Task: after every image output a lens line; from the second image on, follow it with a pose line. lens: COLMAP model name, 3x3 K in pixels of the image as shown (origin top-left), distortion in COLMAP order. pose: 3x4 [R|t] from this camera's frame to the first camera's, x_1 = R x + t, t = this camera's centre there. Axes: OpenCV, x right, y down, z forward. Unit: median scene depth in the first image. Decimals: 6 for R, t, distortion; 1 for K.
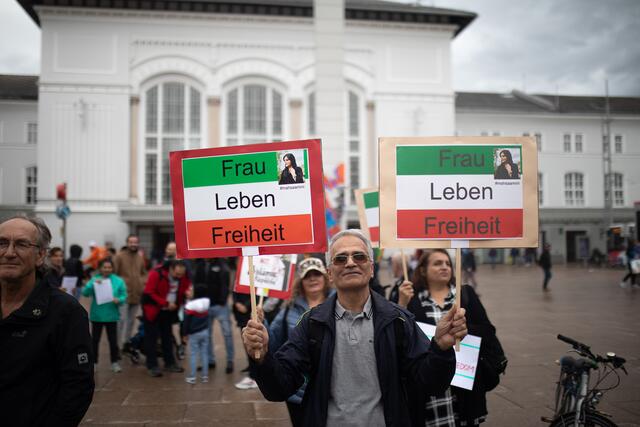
lens RADIAL K [[741.9, 0, 320.0], [0, 741.9, 213.5], [0, 0, 1]] dist [-0.063101, 0.045116]
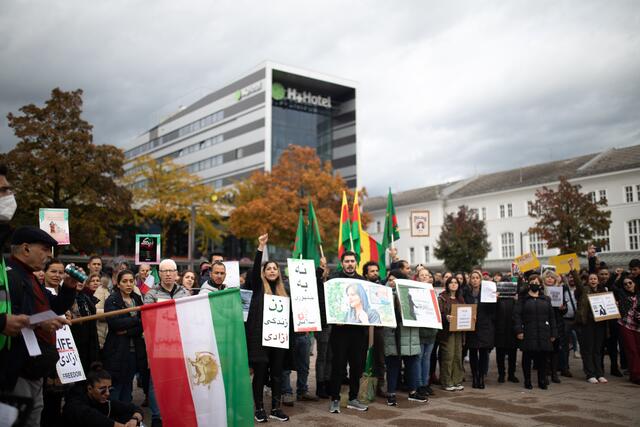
lens RADIAL K [[623.7, 0, 320.0], [0, 623.7, 213.5], [0, 0, 1]] dist [-0.075682, 0.141507]
pose [[0.406226, -0.105378, -0.907676, 1.241737], [0.042916, 0.994432, -0.096243, 0.004344], [0.912764, 0.000143, 0.408487, 0.220623]]
